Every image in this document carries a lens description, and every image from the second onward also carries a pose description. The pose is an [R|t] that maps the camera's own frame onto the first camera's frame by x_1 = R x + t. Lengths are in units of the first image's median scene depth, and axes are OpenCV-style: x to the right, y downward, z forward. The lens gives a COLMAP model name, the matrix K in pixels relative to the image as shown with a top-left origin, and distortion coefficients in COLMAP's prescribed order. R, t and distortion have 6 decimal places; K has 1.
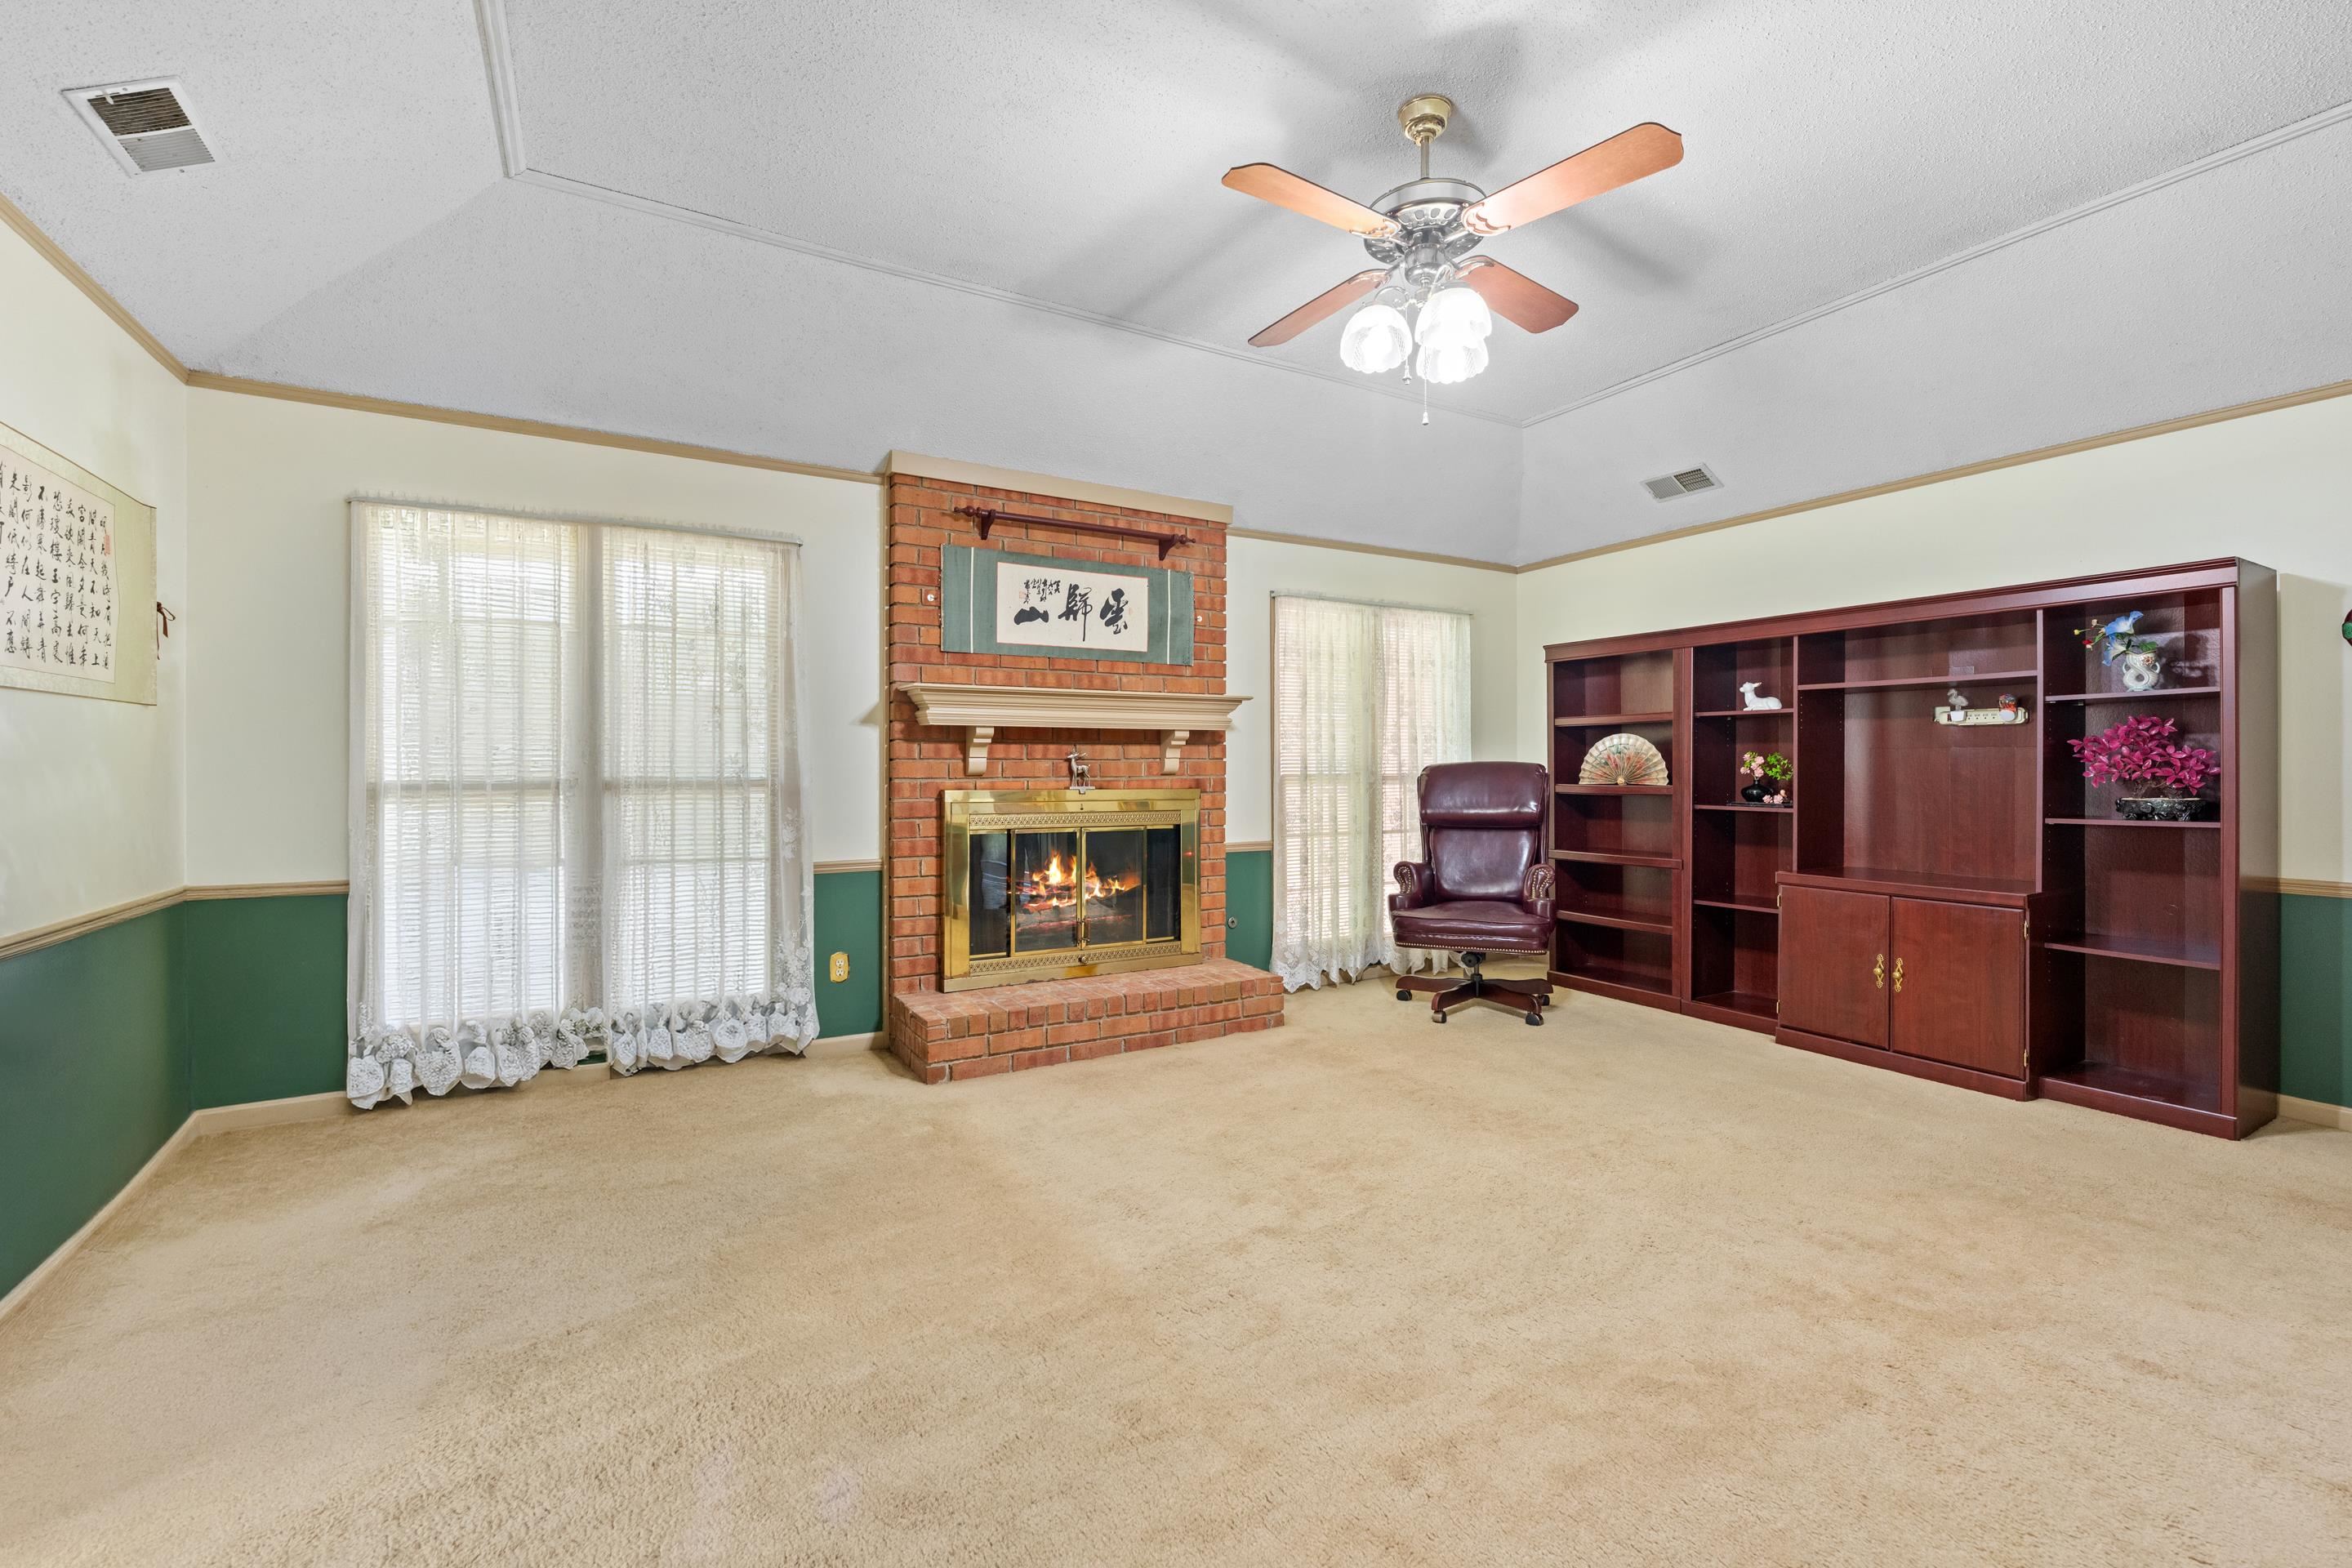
lens RADIAL K [[985.6, 0, 1184.4], [0, 985.6, 769.6], [0, 0, 1]] dist [-0.001568, -0.000140]
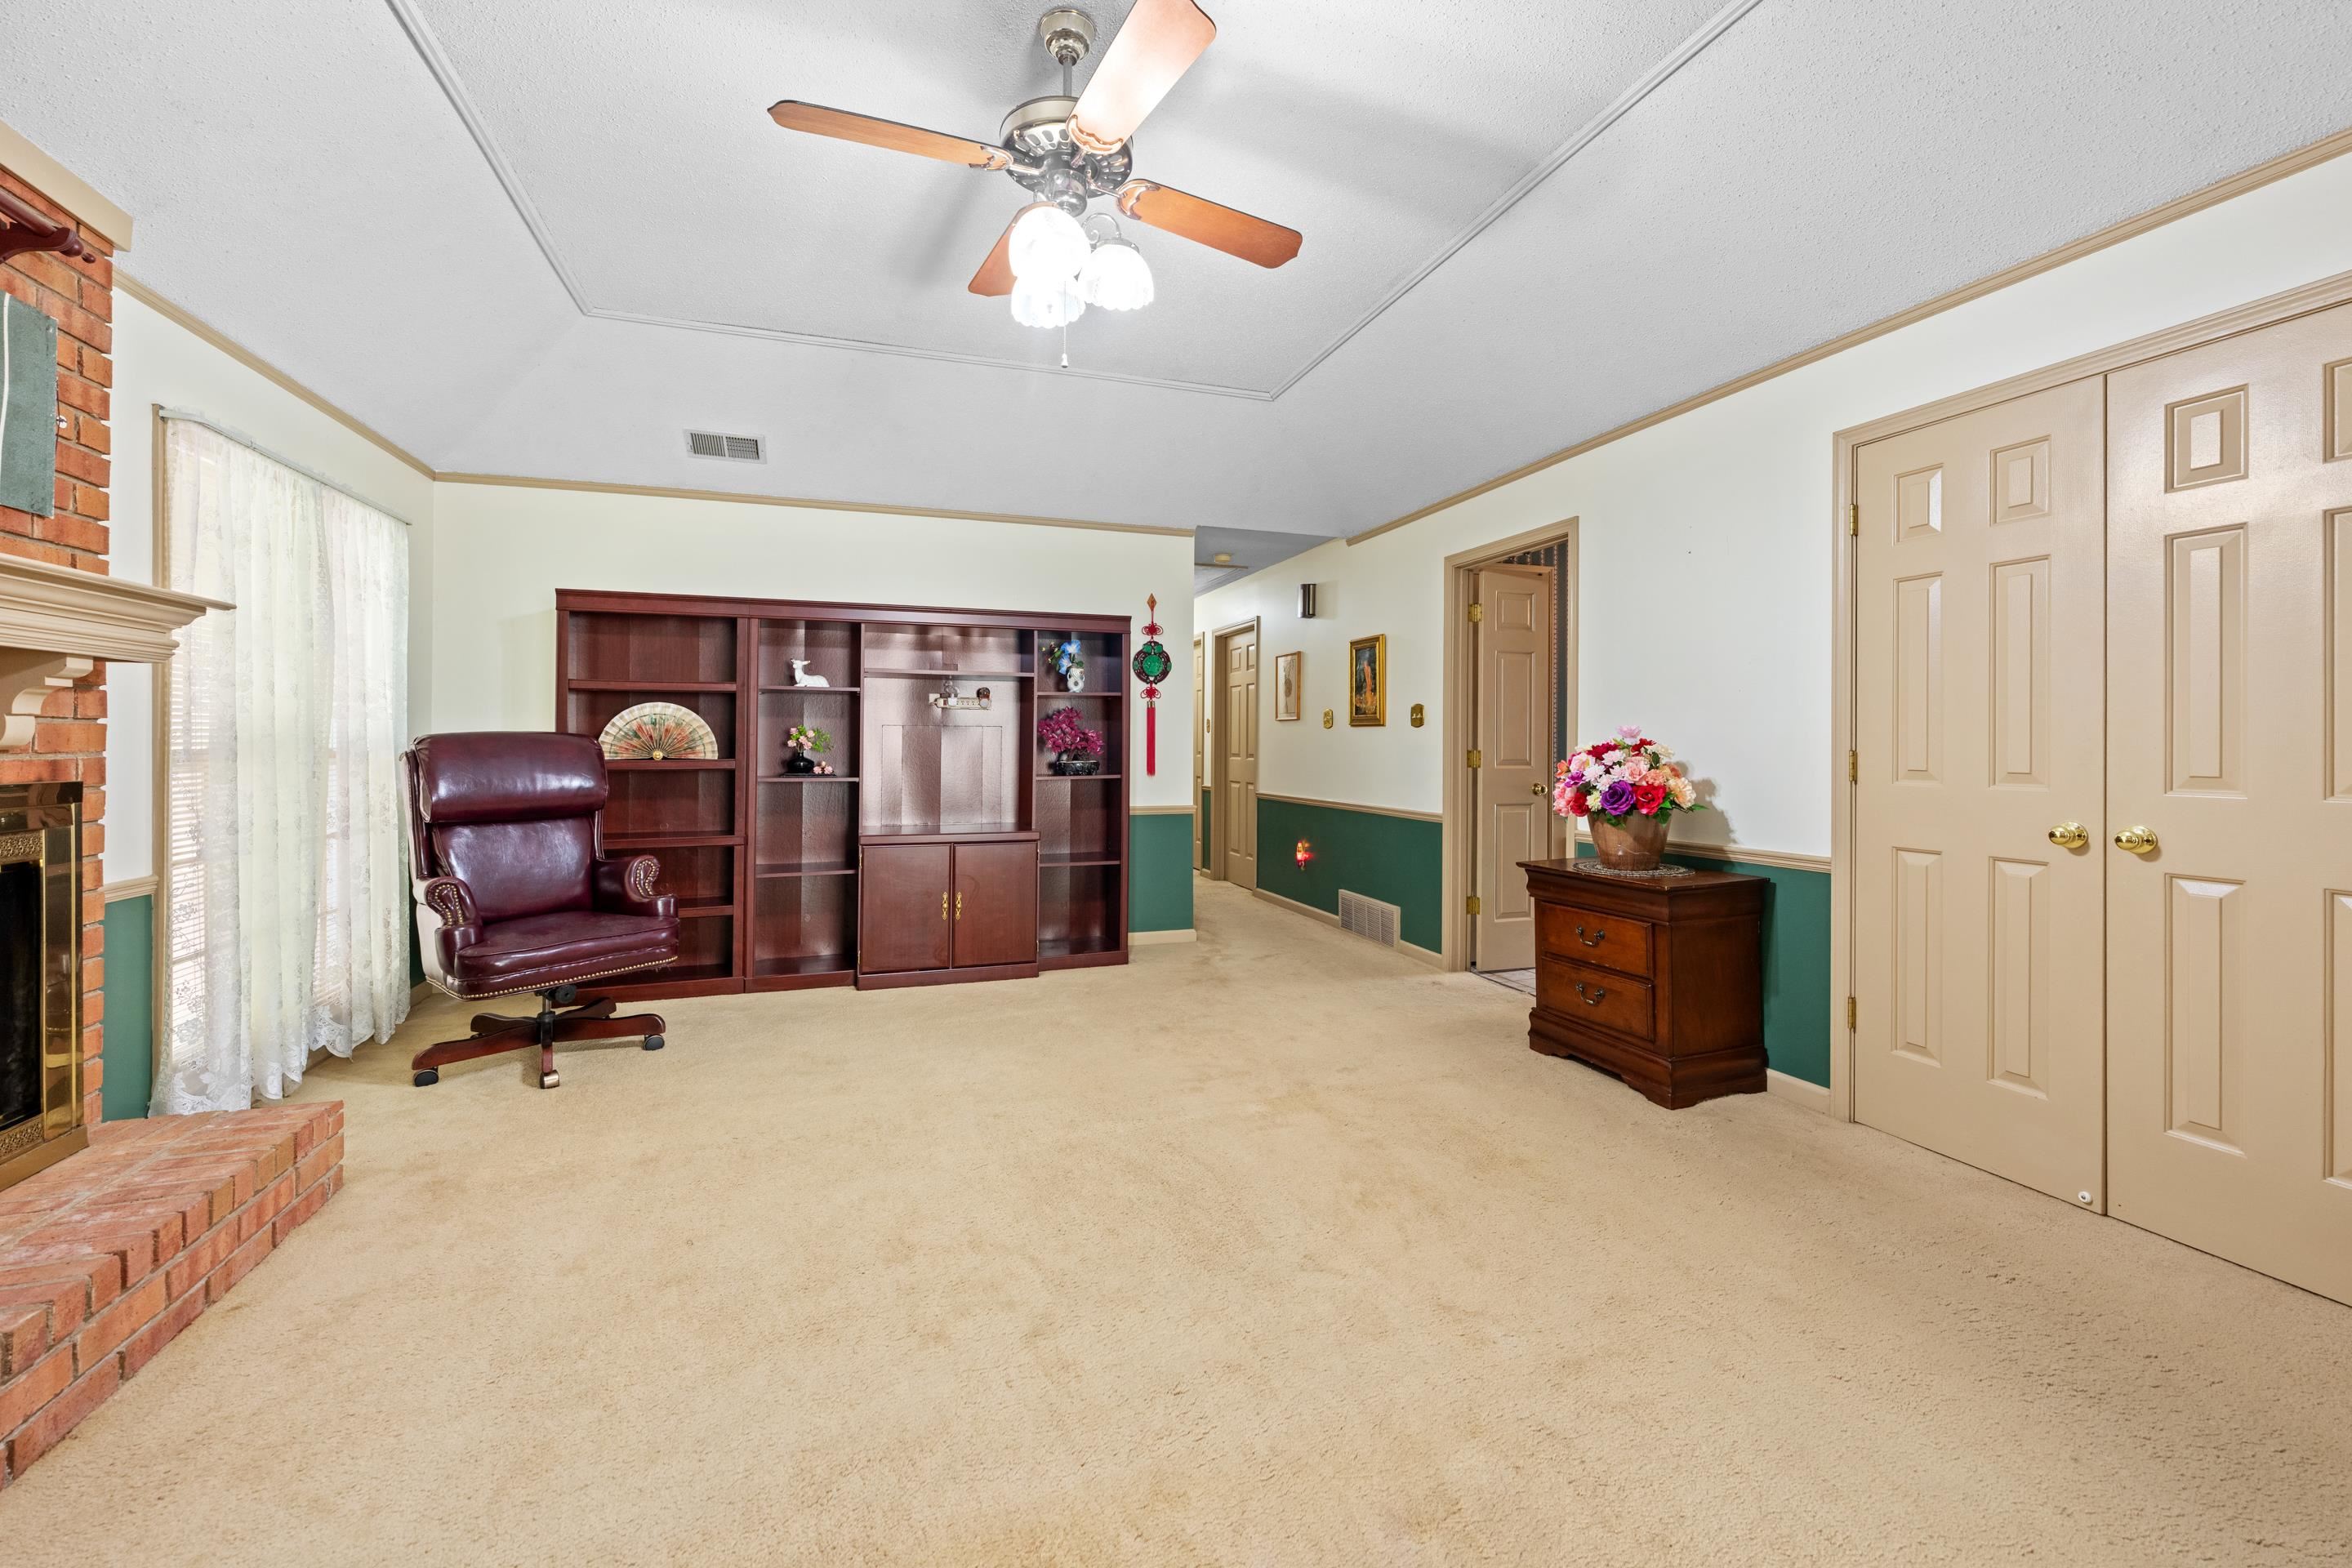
lens RADIAL K [[955.1, 0, 1173.2], [0, 955.1, 742.8], [0, 0, 1]] dist [-0.001501, -0.000215]
pose [[0.197249, 0.002214, 0.980351, -0.361387], [-0.000203, 0.999998, -0.002218, 0.002521], [-0.980353, 0.000238, 0.197249, 0.426748]]
